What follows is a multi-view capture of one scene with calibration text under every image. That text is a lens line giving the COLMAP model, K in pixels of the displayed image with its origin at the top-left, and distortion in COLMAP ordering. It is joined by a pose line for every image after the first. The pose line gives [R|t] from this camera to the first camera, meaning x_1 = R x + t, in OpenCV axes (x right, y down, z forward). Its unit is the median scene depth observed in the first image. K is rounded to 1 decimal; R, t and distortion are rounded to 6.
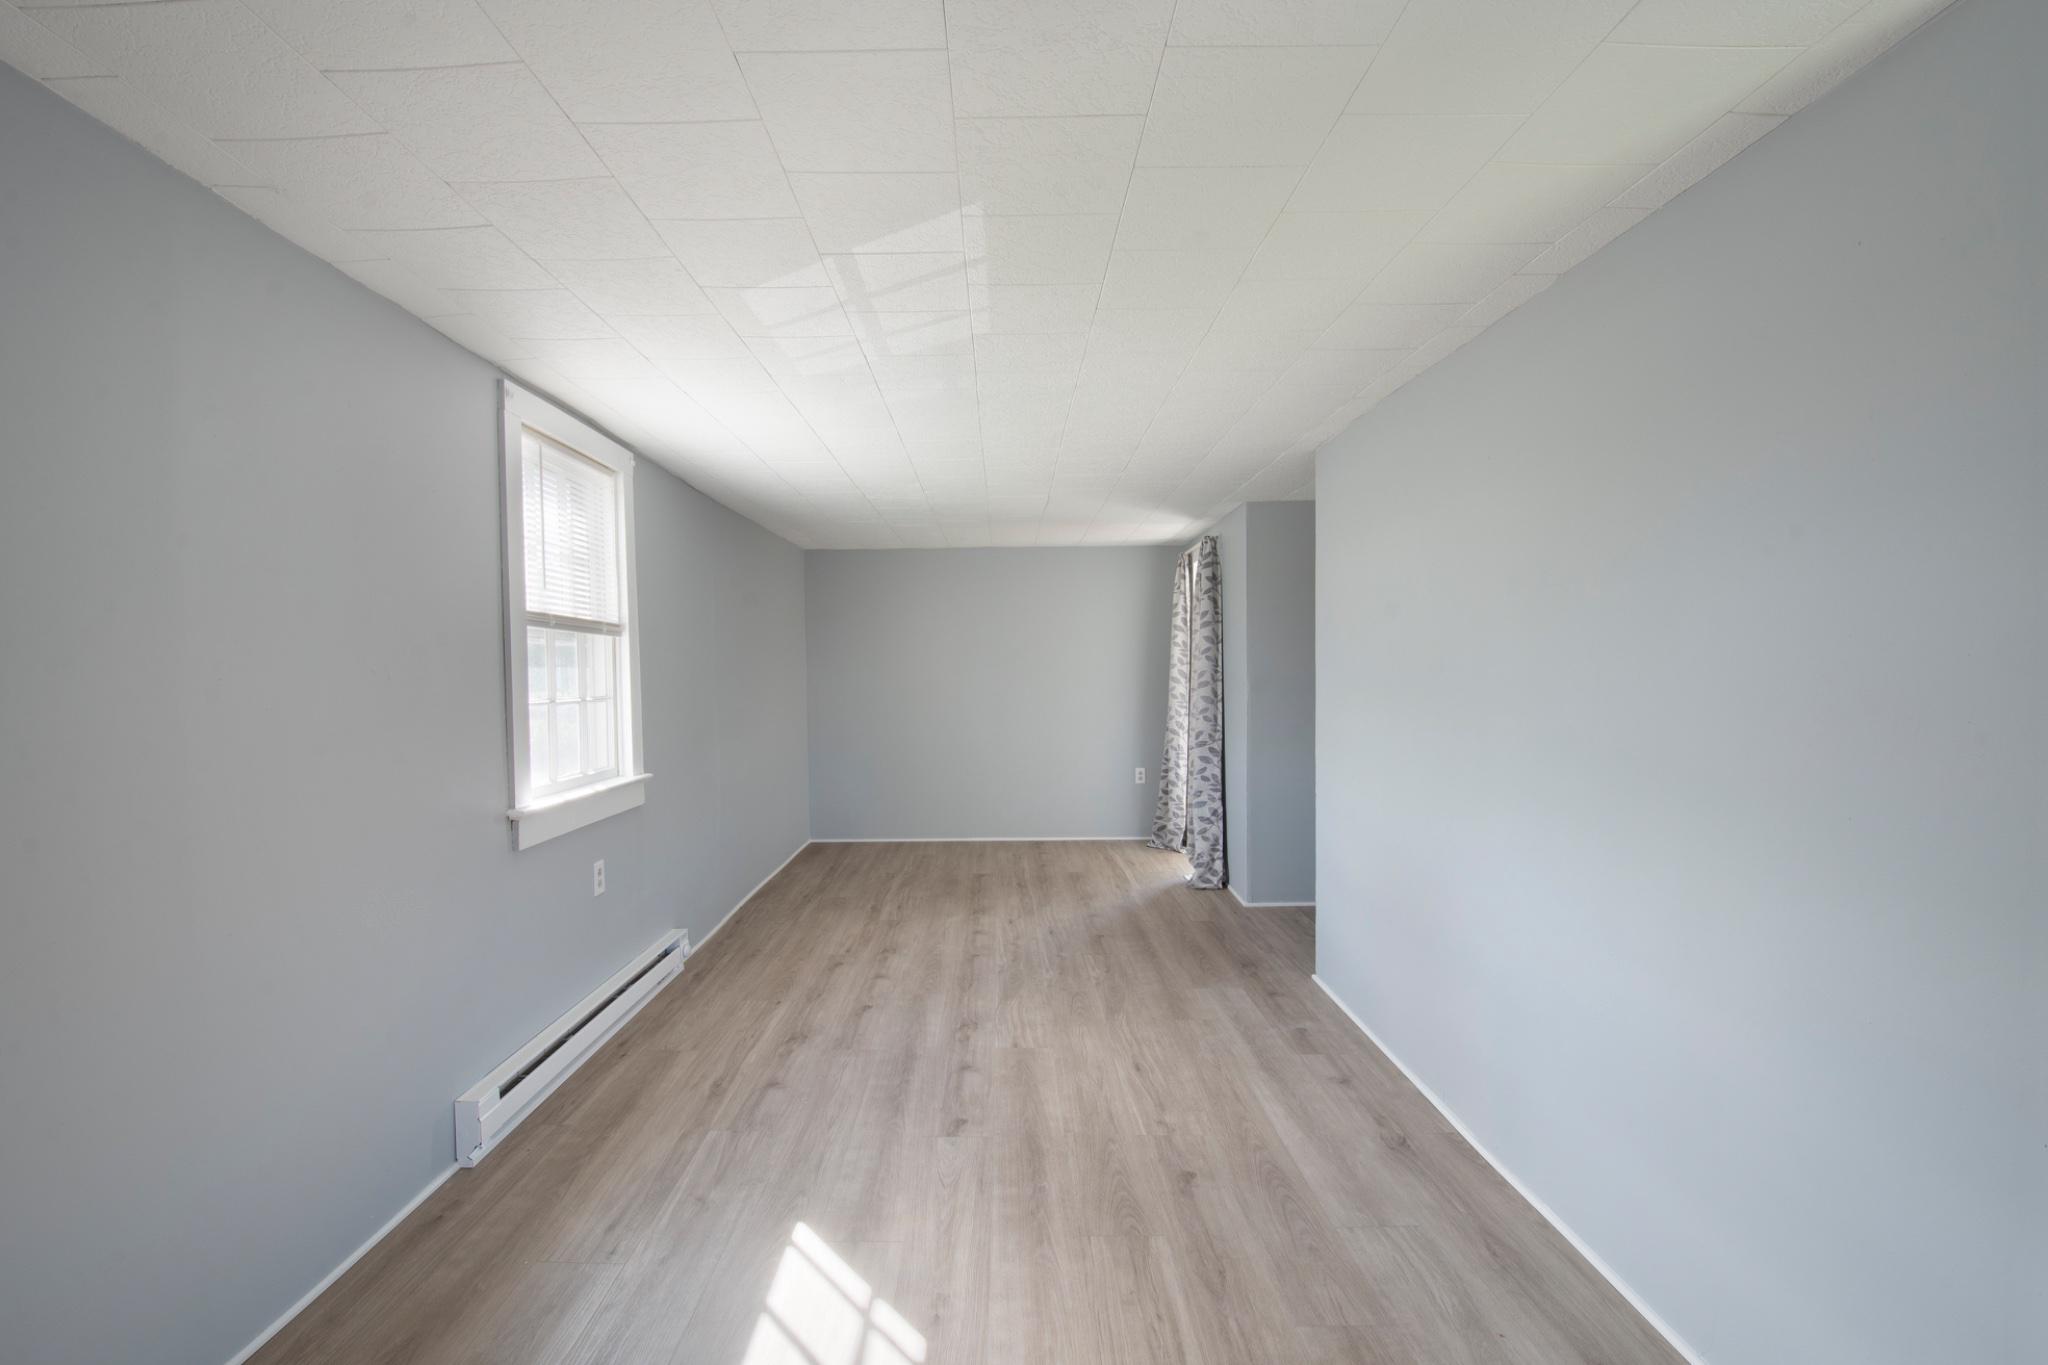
lens RADIAL K [[891.9, 0, 989.9], [0, 891.9, 684.9], [0, 0, 1]] dist [0.003428, -0.016637]
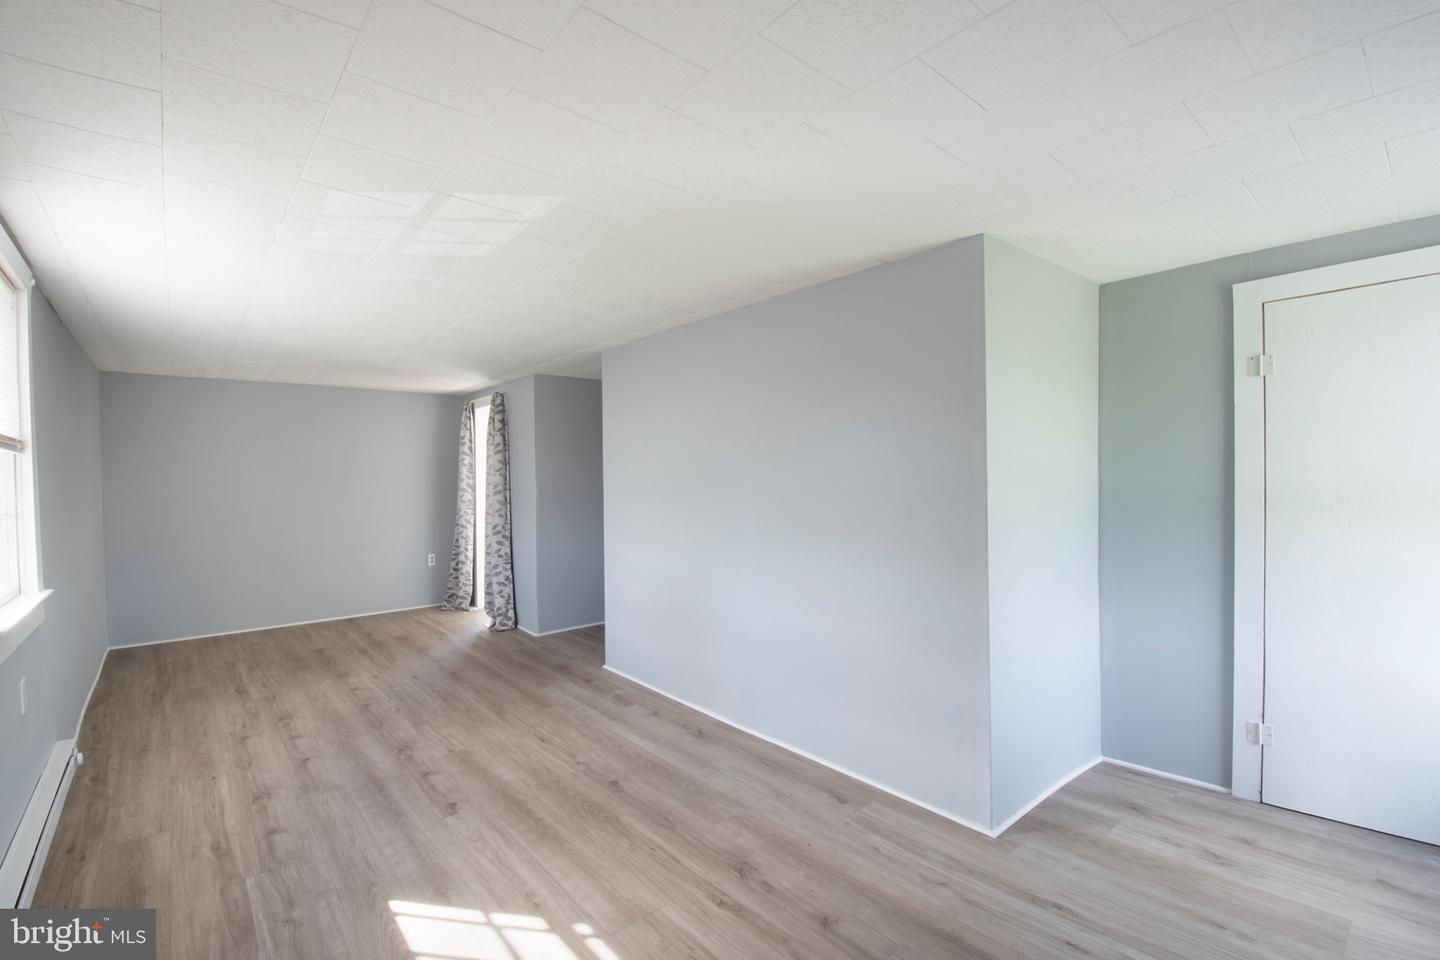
lens RADIAL K [[627.2, 0, 696.0], [0, 627.2, 481.7], [0, 0, 1]] dist [0.003428, -0.016637]
pose [[0.762962, -0.006992, 0.646405, -0.272609], [0.018613, 0.999765, -0.011156, -0.001149], [-0.646175, 0.020543, 0.762913, -0.009477]]
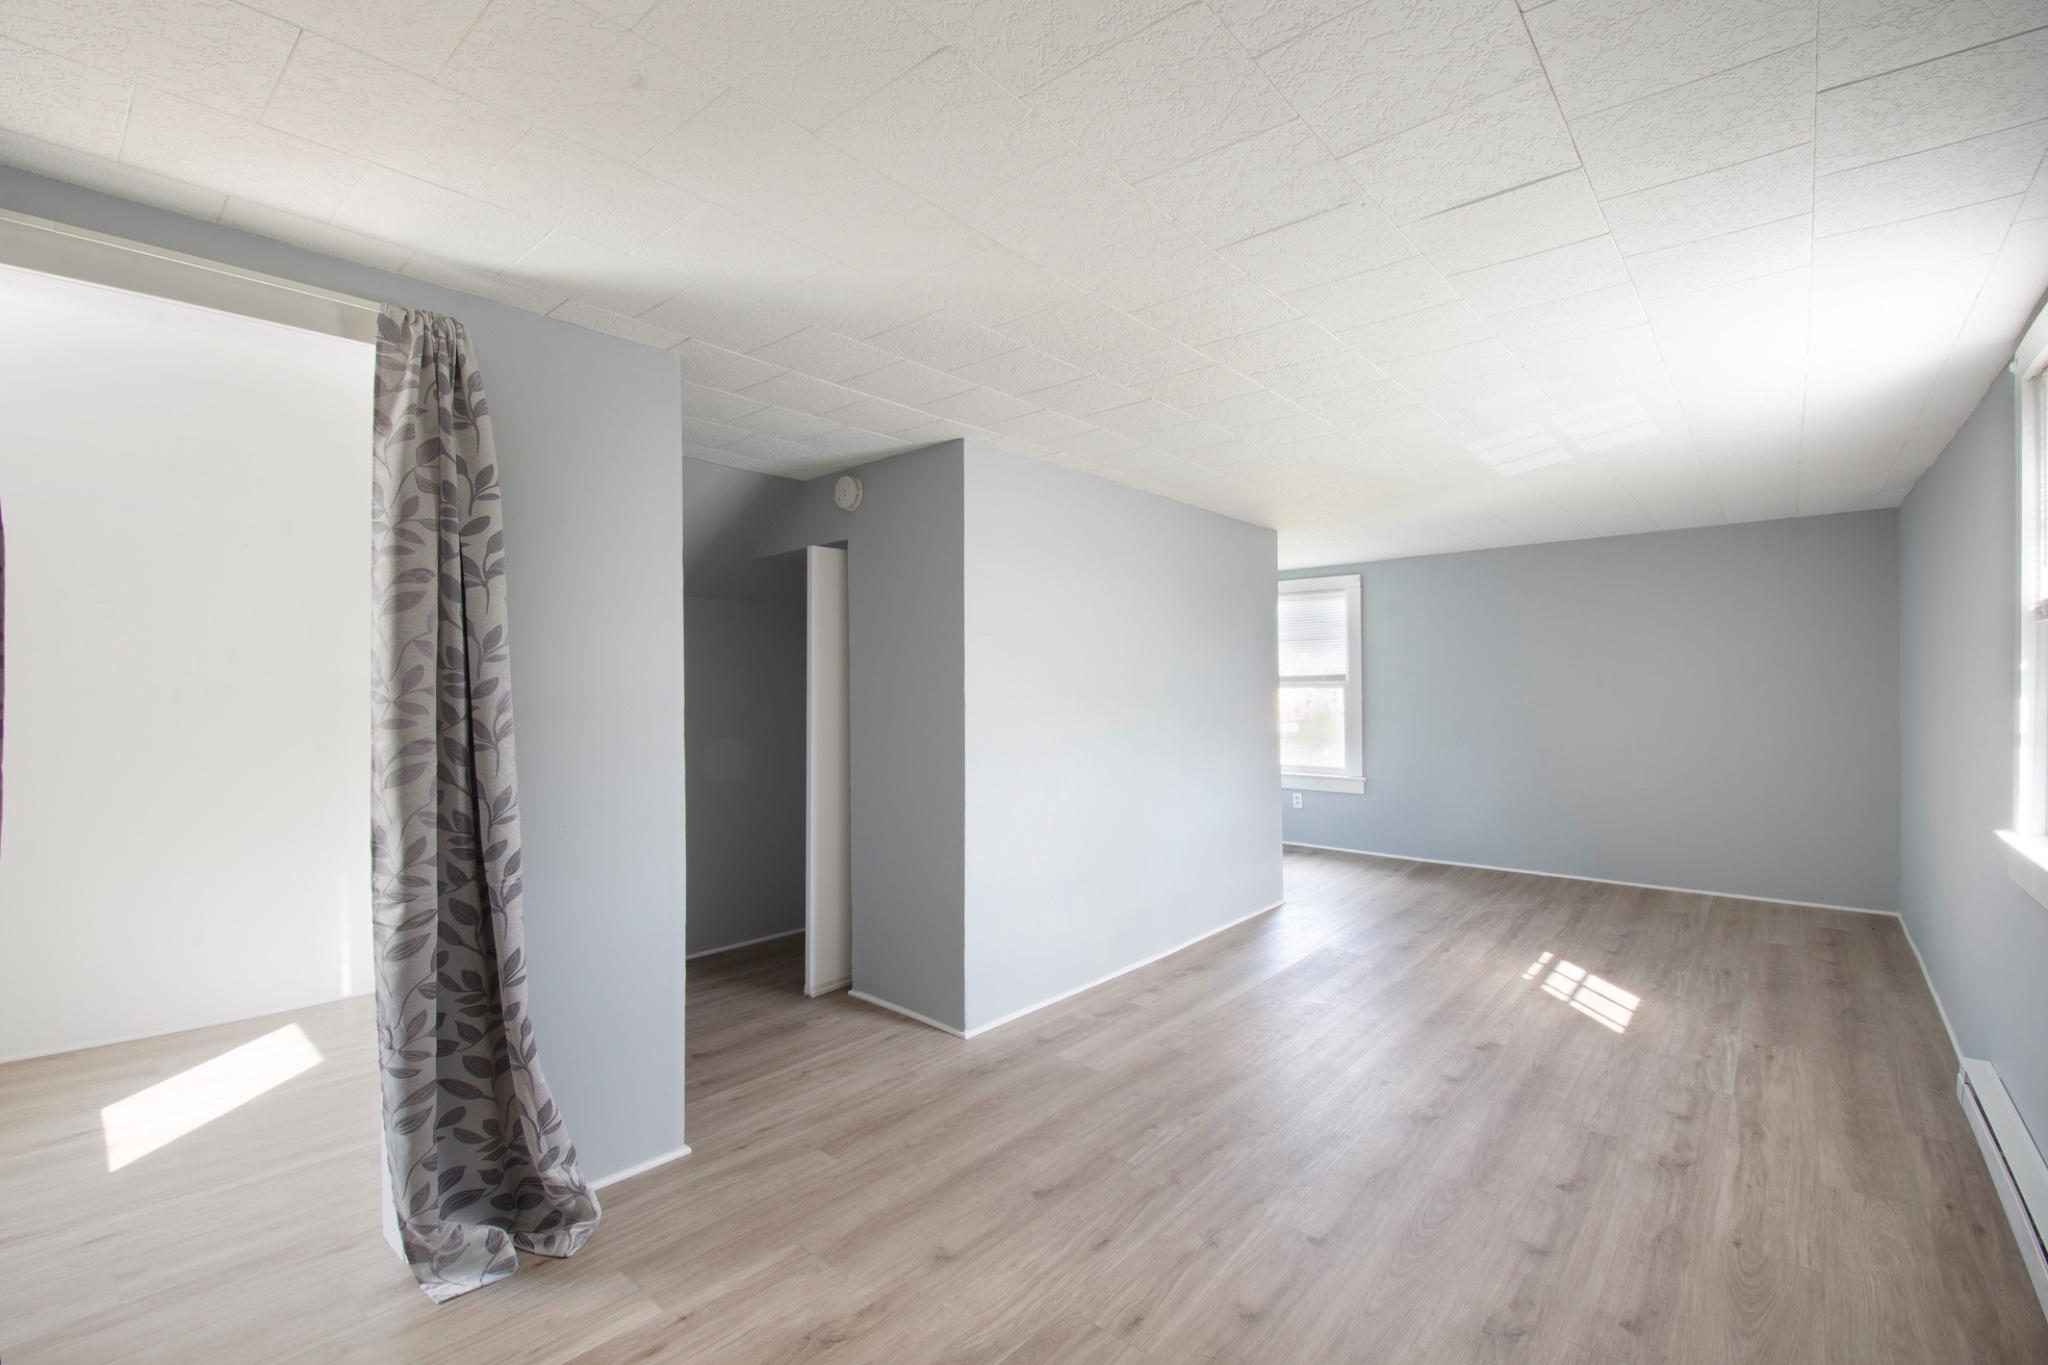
lens RADIAL K [[916.2, 0, 986.3], [0, 916.2, 679.2], [0, 0, 1]] dist [0.002013, -0.012155]
pose [[-0.757382, 0.006347, 0.652941, -0.249389], [0.014911, 0.999860, 0.007576, -0.028607], [-0.652802, 0.015473, -0.757371, 1.741811]]
